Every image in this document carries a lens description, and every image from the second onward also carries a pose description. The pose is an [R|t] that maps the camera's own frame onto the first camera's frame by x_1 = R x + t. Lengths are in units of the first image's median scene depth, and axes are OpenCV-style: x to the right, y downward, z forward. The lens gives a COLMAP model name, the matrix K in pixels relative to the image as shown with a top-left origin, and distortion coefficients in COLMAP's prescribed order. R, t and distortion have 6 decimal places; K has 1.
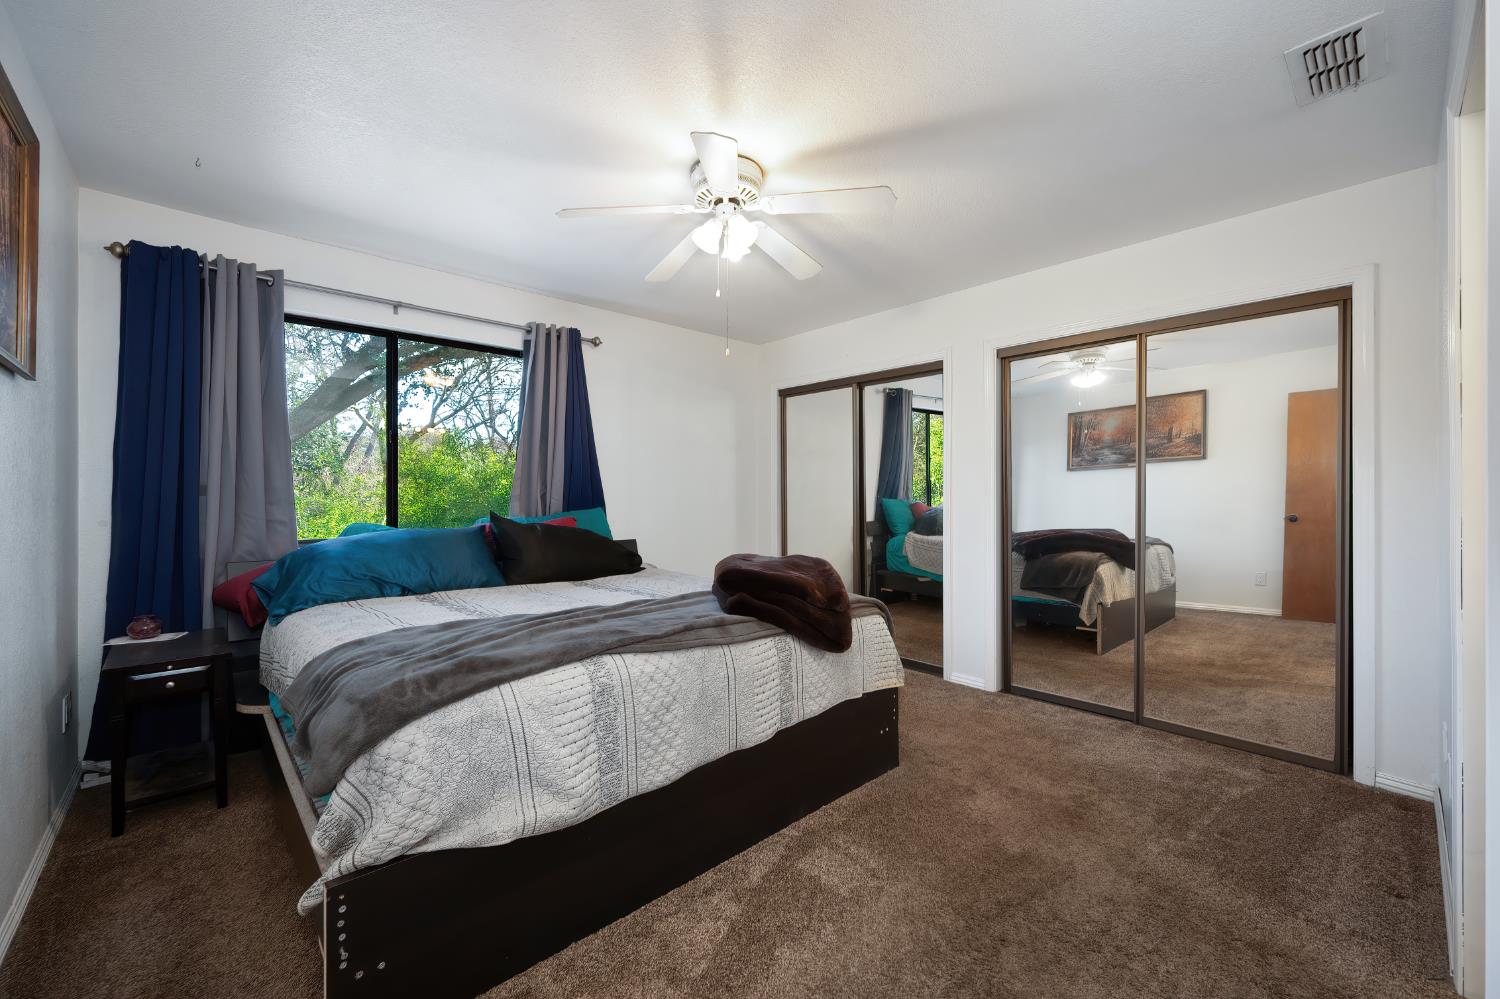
lens RADIAL K [[596.4, 0, 750.0], [0, 596.4, 499.5], [0, 0, 1]] dist [-0.000459, 0.000093]
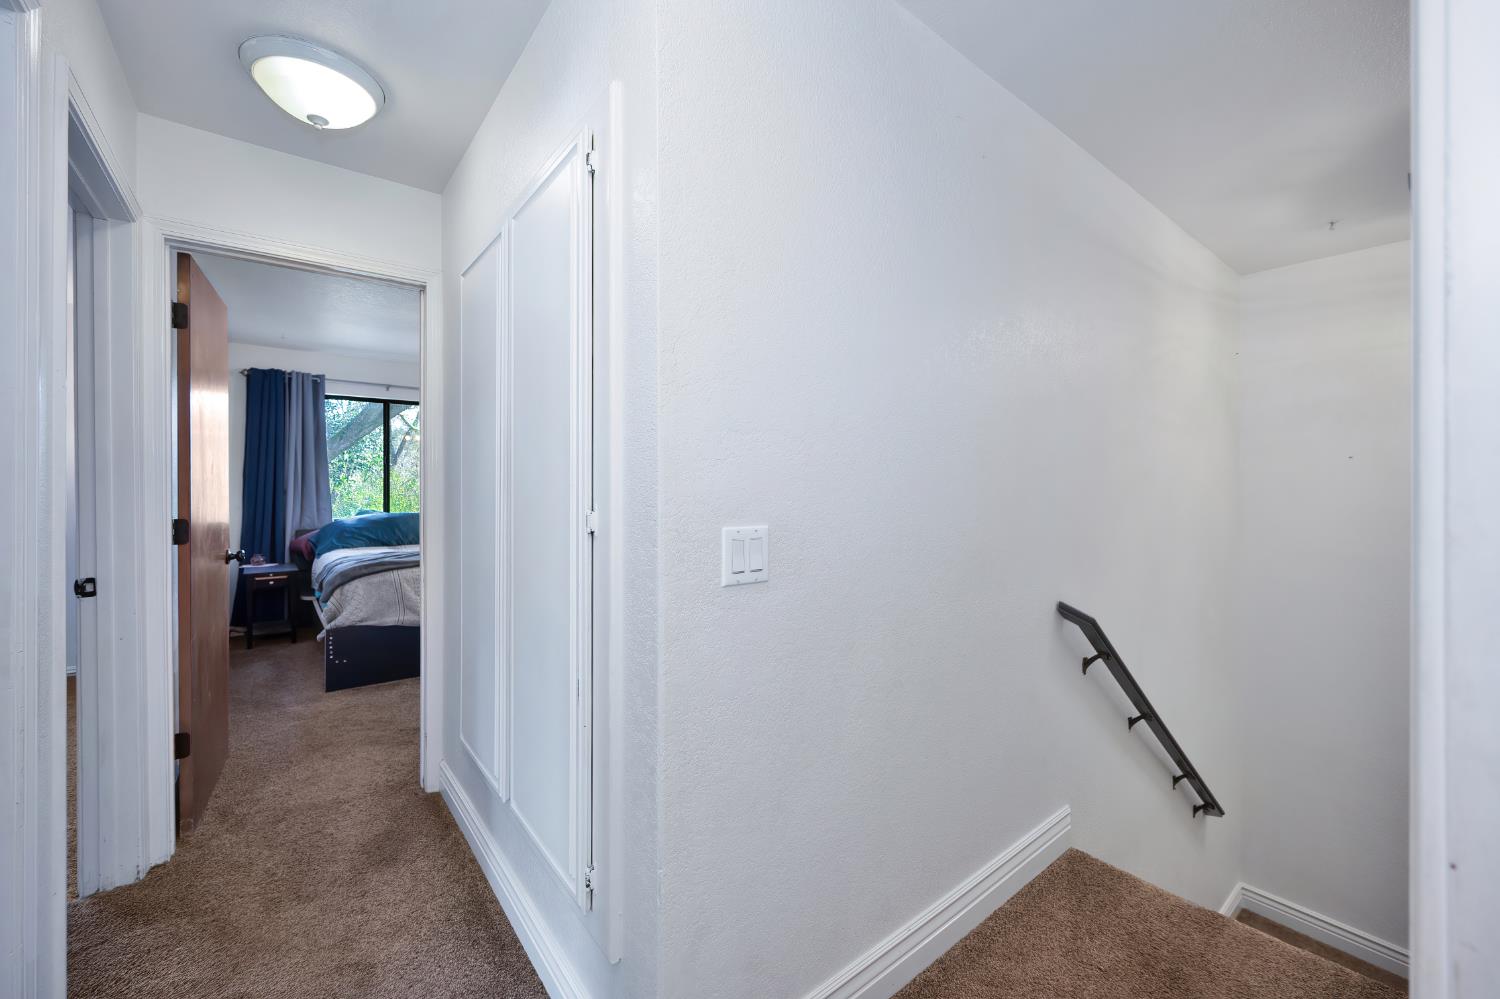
lens RADIAL K [[597.7, 0, 751.4], [0, 597.7, 492.2], [0, 0, 1]] dist [0.000013, -0.000026]
pose [[0.997193, 0.002592, -0.074835, 0.796158], [-0.002326, 0.999991, 0.003640, -0.027333], [0.074844, -0.003456, 0.997189, -0.885862]]
